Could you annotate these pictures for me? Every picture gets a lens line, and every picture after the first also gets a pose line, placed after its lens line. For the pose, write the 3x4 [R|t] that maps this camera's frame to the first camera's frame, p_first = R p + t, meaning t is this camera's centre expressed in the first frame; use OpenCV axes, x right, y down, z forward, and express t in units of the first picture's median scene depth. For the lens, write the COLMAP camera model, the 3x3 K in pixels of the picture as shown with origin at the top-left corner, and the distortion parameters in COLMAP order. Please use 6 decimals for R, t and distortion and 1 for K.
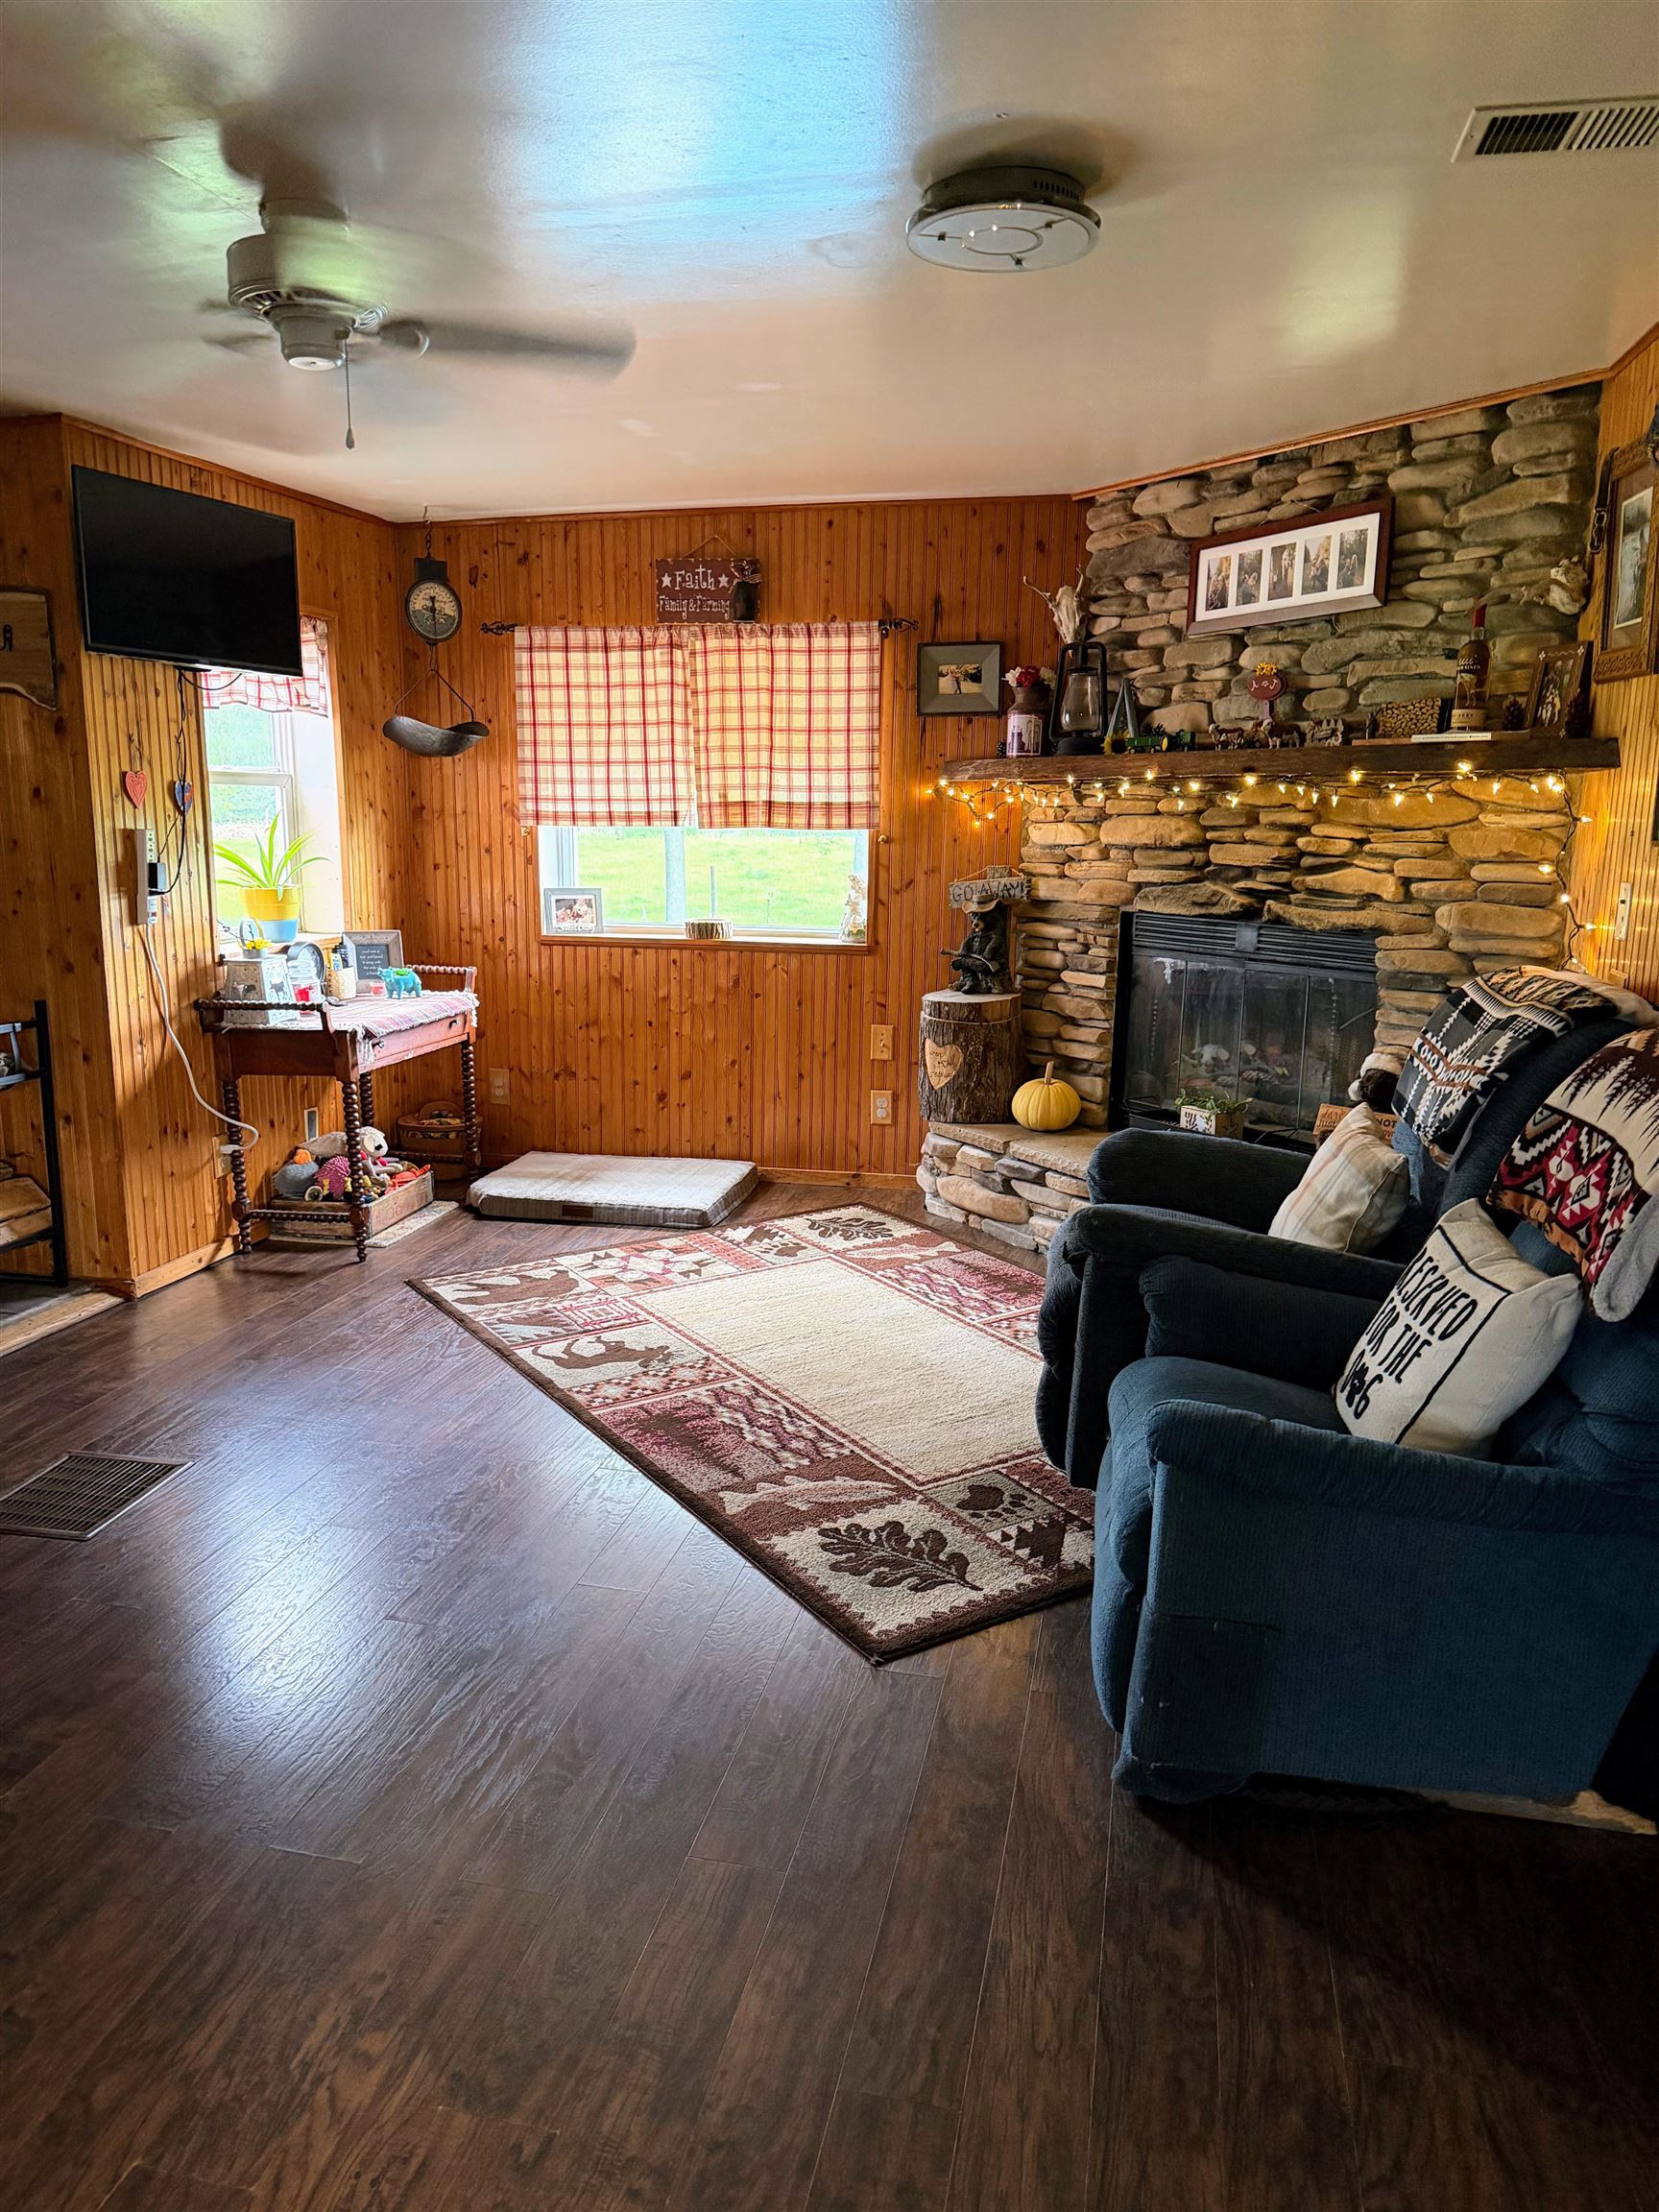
lens RADIAL K [[1536.4, 0, 819.3], [0, 1536.4, 1125.9], [0, 0, 1]] dist [0.179596, -0.354533]
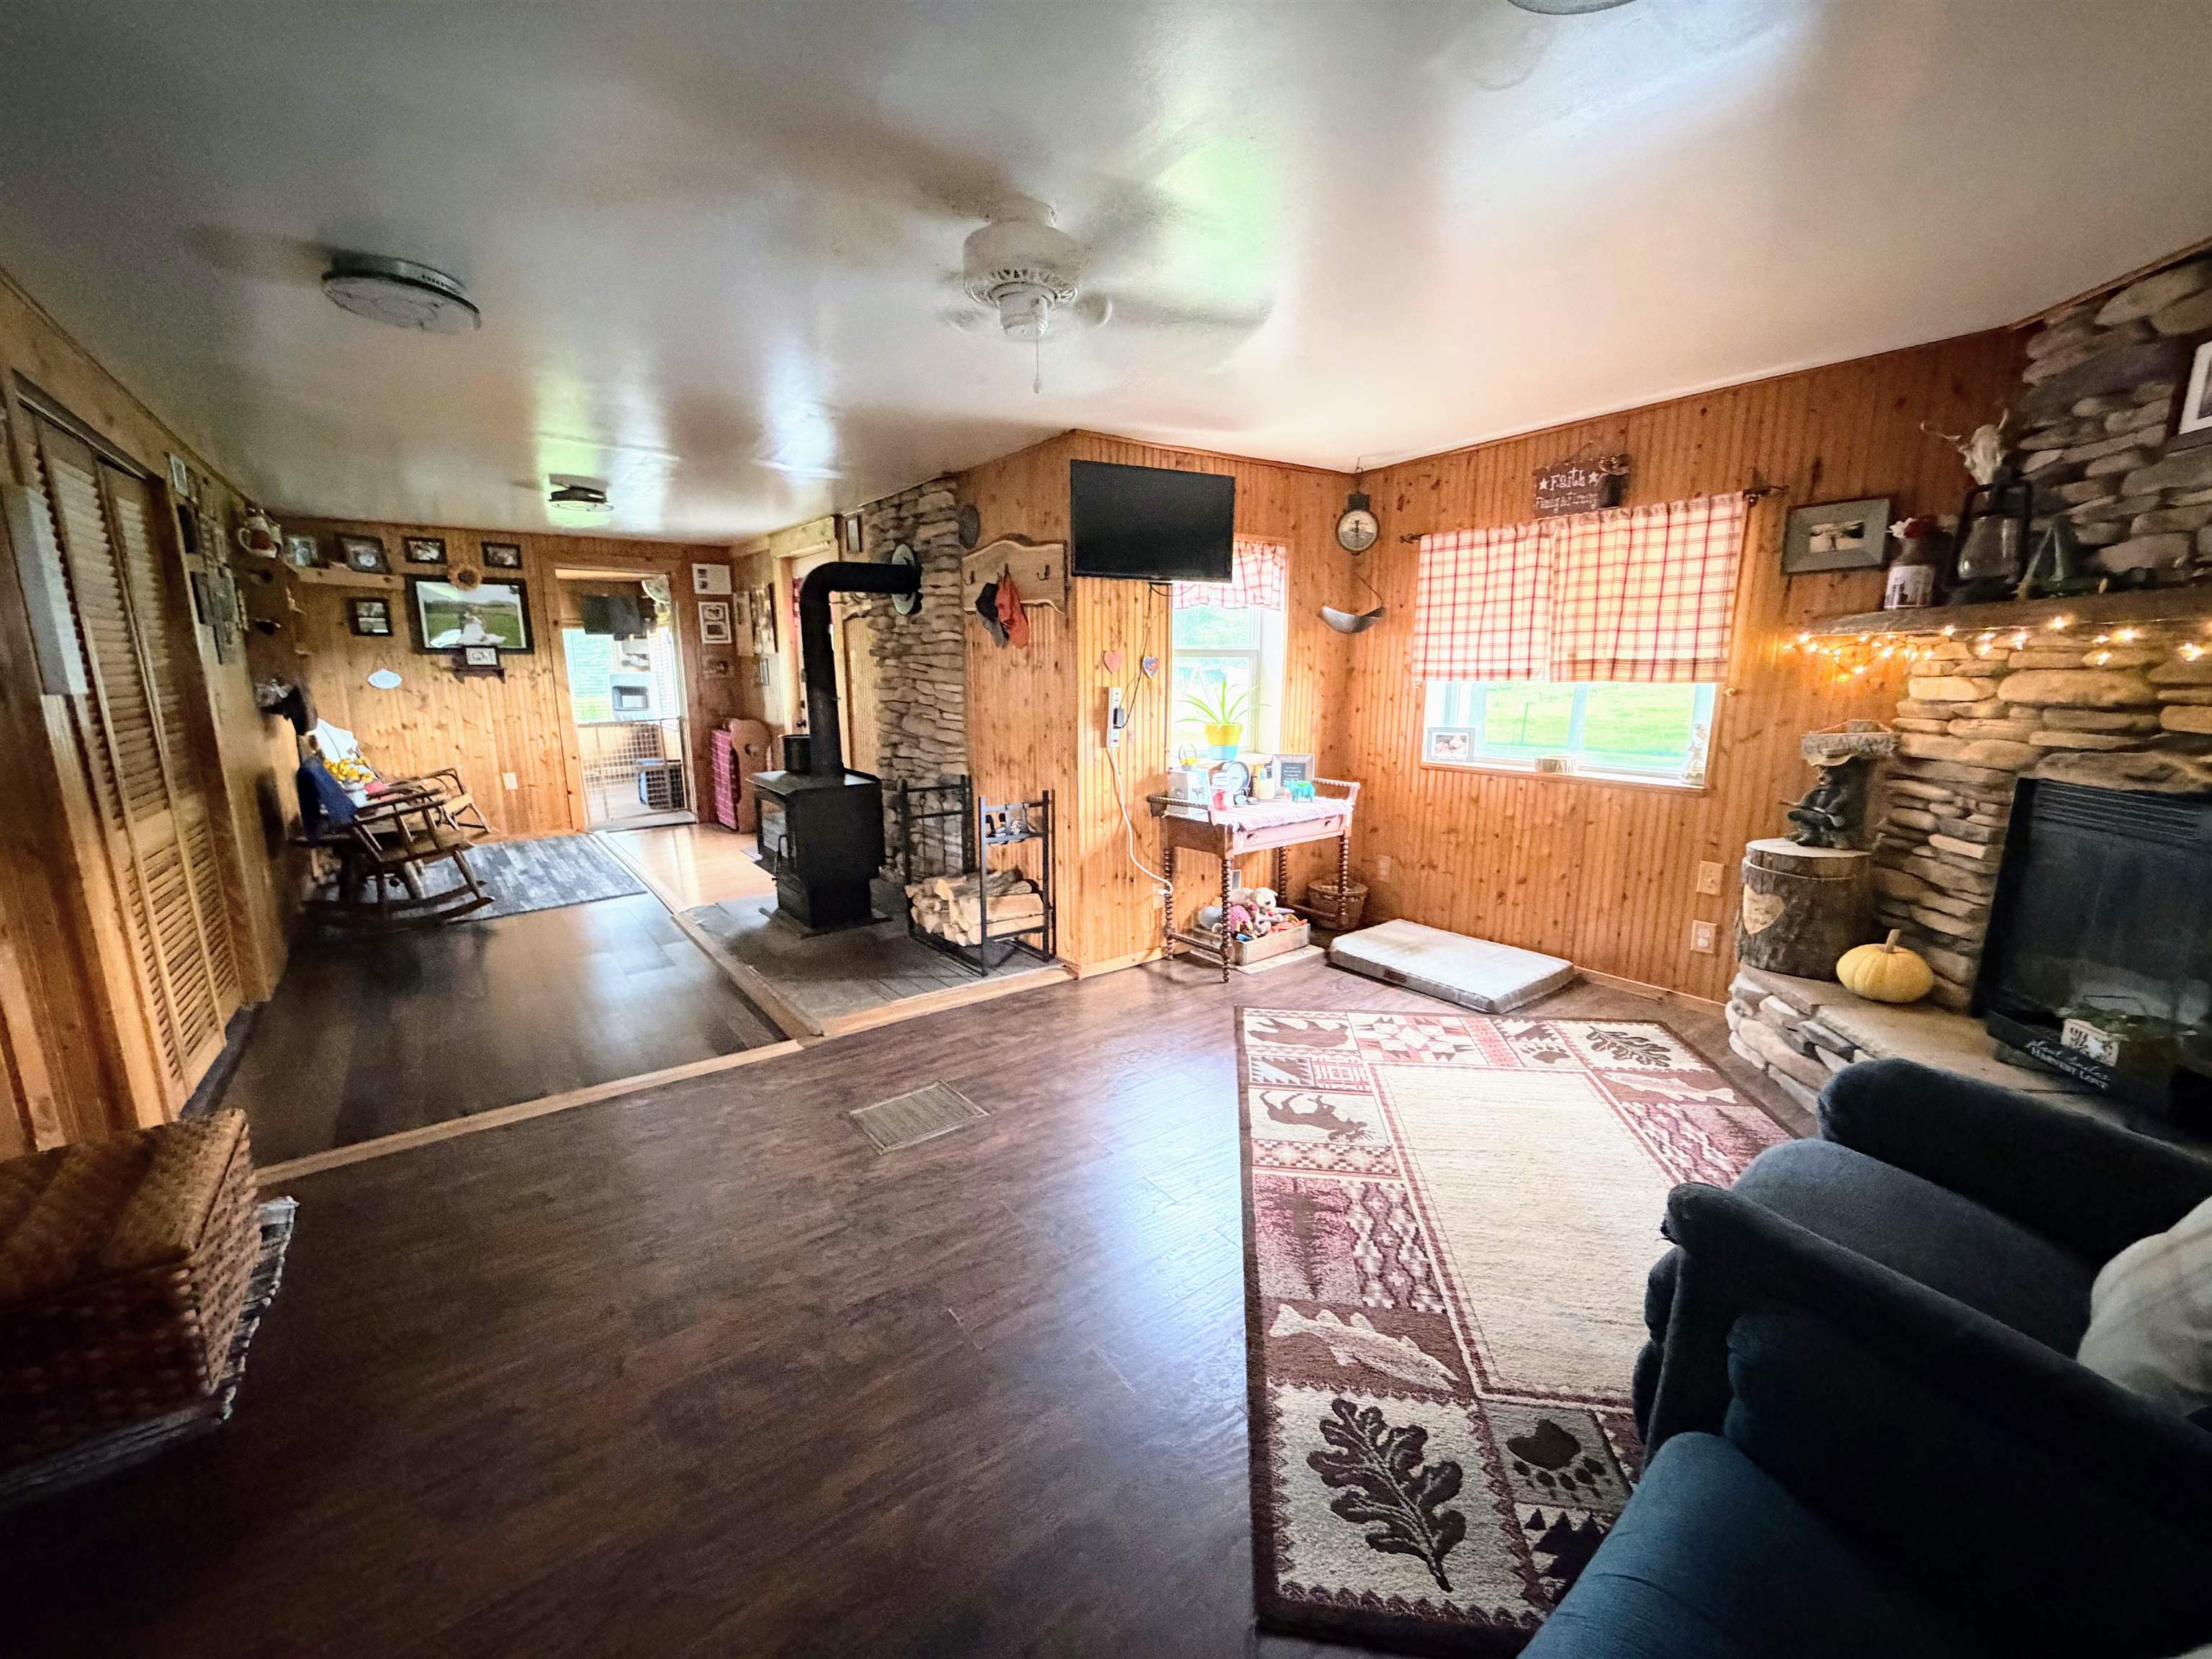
lens RADIAL K [[880.9, 0, 1098.5], [0, 880.9, 833.4], [0, 0, 1]] dist [-0.001992, 0.000509]
pose [[0.751818, 0.110297, -0.650080, 0.132099], [-0.120009, 0.992332, 0.029575, -0.059436], [0.648357, 0.055780, 0.759290, 0.286926]]
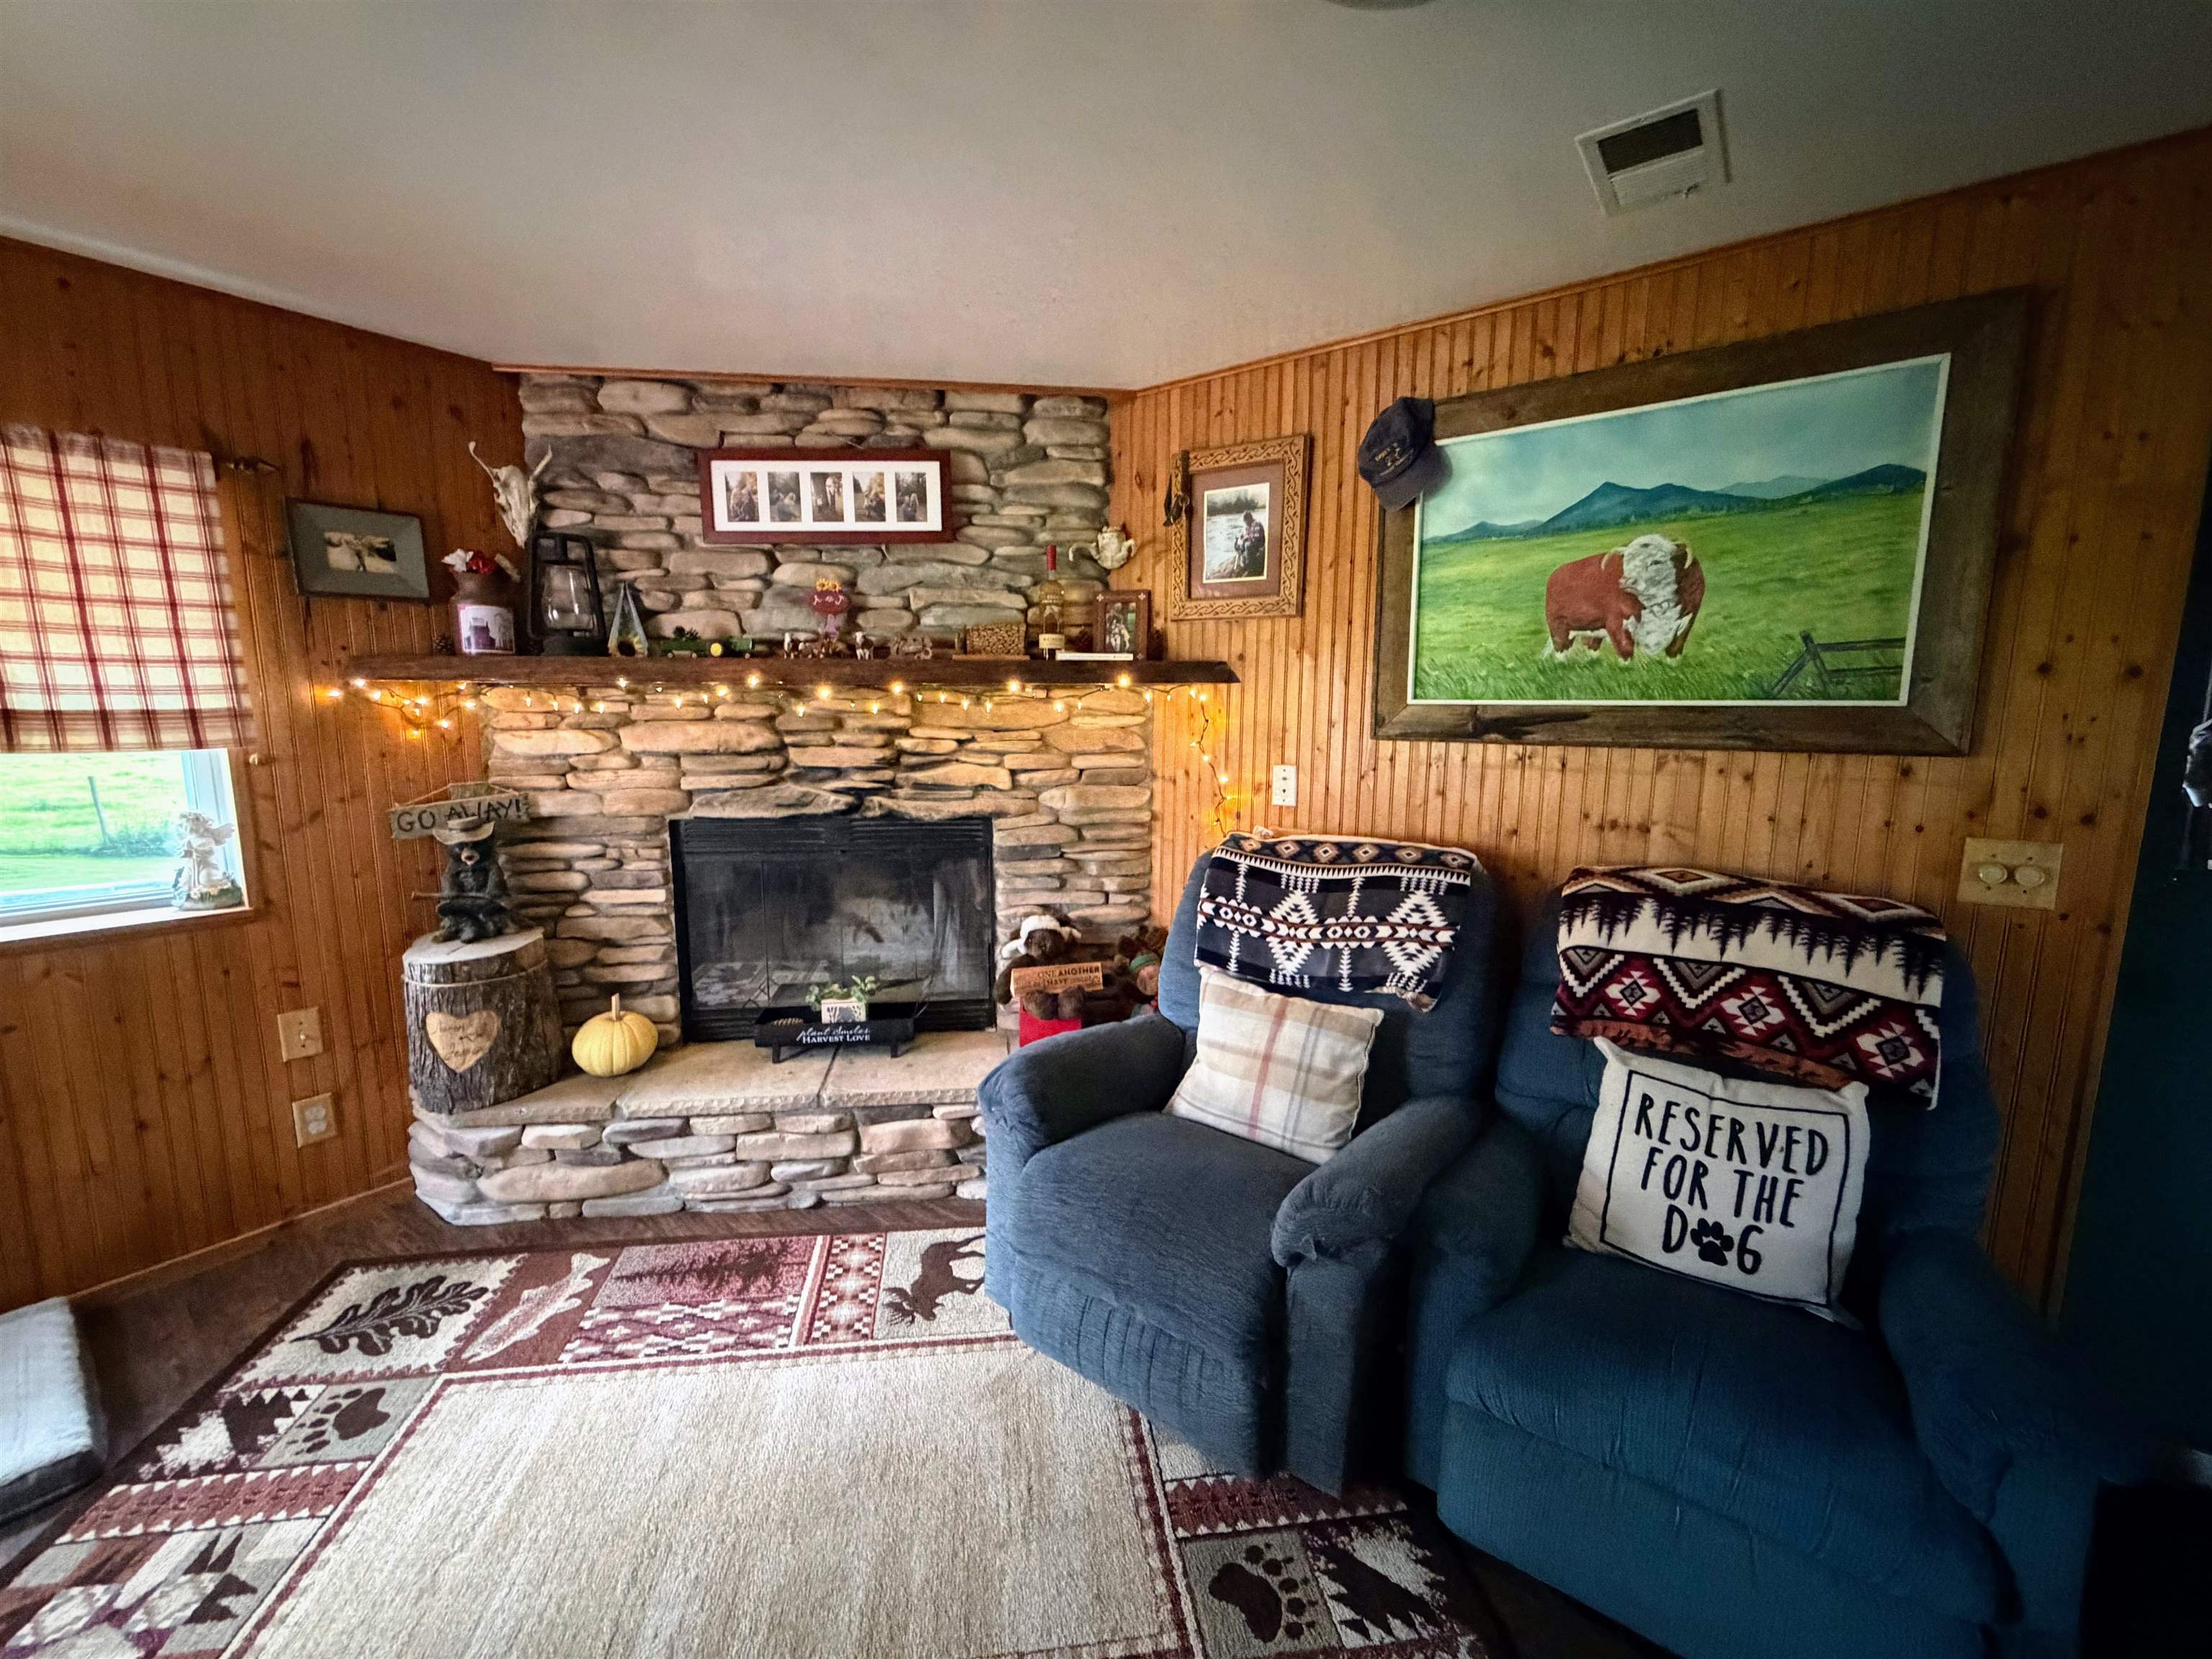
lens RADIAL K [[880.9, 0, 1098.5], [0, 880.9, 833.4], [0, 0, 1]] dist [-0.001992, 0.000509]
pose [[0.429658, -0.141853, 0.891780, -0.175779], [0.186831, 0.980179, 0.065900, -0.118577], [-0.883453, 0.138297, 0.447644, 0.536071]]
